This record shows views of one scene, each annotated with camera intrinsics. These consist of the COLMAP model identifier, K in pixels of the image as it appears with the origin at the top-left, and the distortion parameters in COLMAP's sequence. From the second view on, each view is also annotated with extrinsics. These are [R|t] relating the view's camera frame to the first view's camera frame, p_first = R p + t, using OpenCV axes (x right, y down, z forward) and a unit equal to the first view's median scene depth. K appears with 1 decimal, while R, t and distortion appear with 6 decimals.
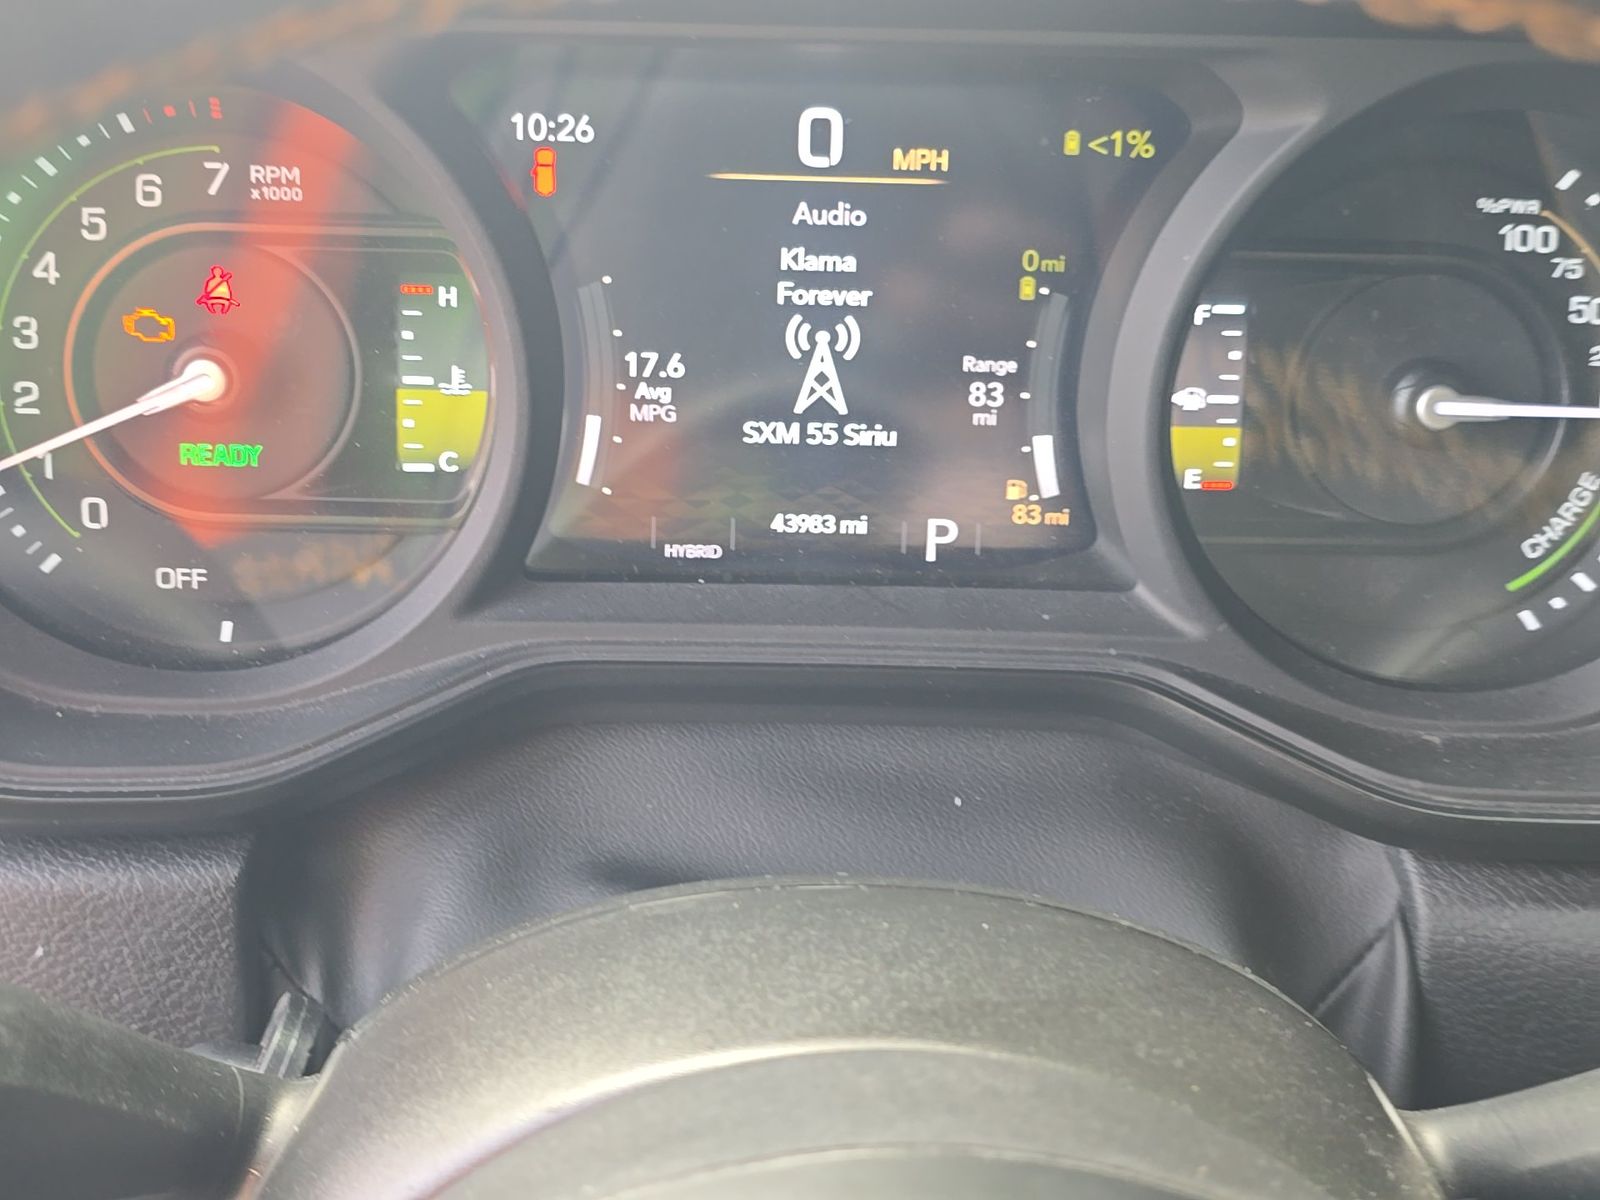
lens RADIAL K [[1160.3, 0, 800.0], [0, 1160.3, 600.0], [0, 0, 1]] dist [0.053664, -0.065564]
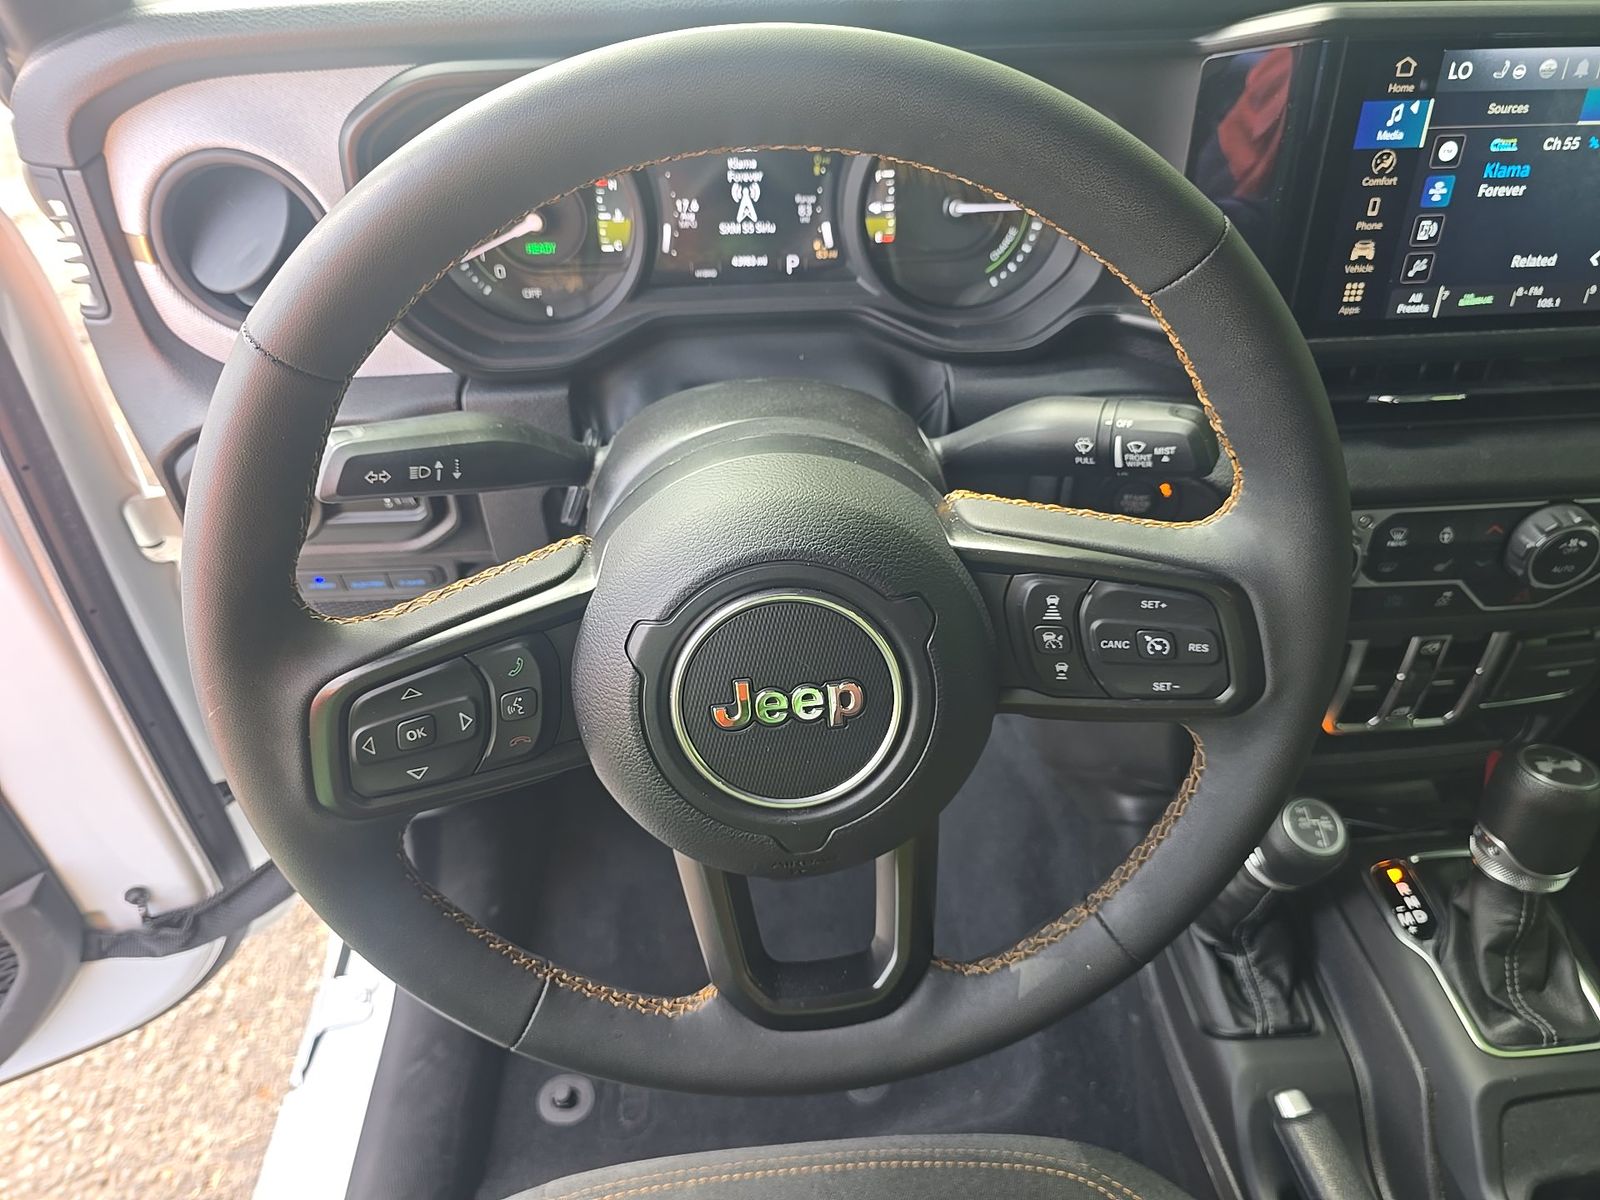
lens RADIAL K [[1160.3, 0, 800.0], [0, 1160.3, 600.0], [0, 0, 1]] dist [0.053664, -0.065564]
pose [[0.998514, -0.048875, -0.024121, 0.172595], [0.053663, 0.958997, 0.278288, -0.058715], [0.009530, -0.279169, 0.960195, -2.013689]]
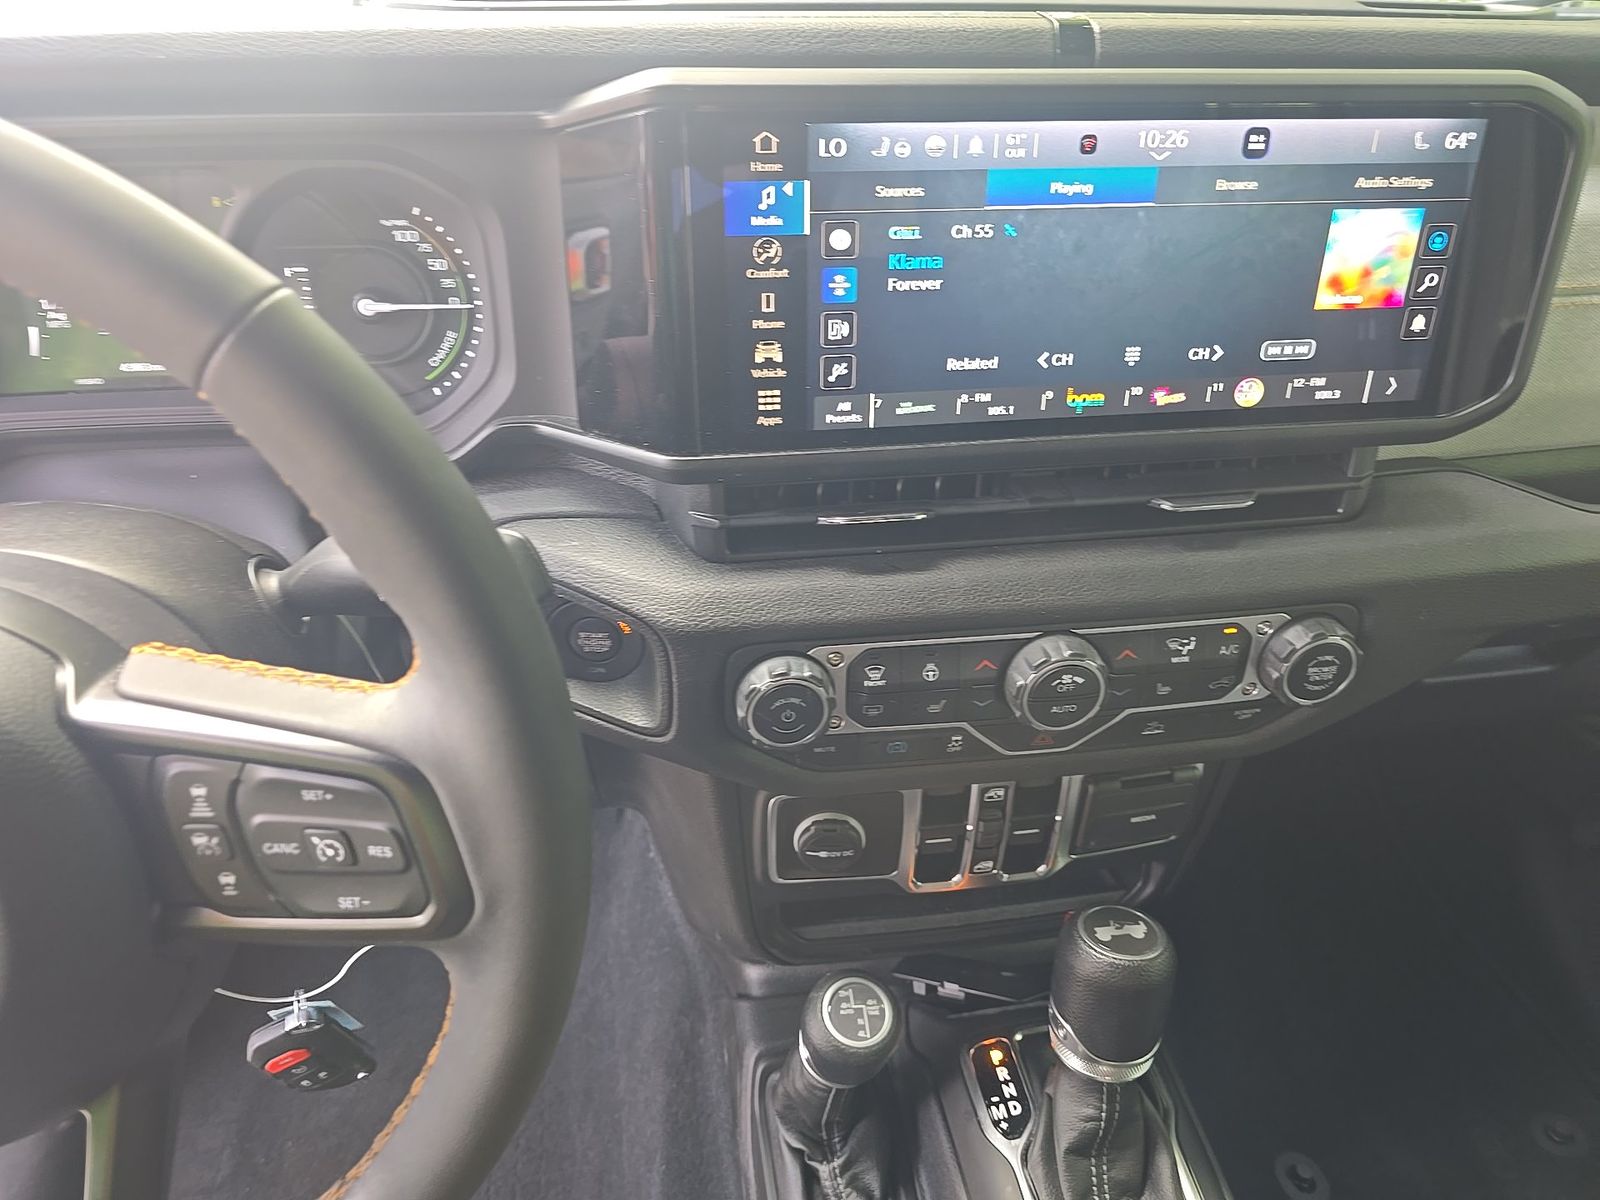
lens RADIAL K [[1160.3, 0, 800.0], [0, 1160.3, 600.0], [0, 0, 1]] dist [0.053664, -0.065564]
pose [[0.995778, -0.070609, 0.058653, 1.228677], [0.058798, 0.981327, 0.183138, 0.044048], [-0.070489, -0.178916, 0.981336, -1.600178]]
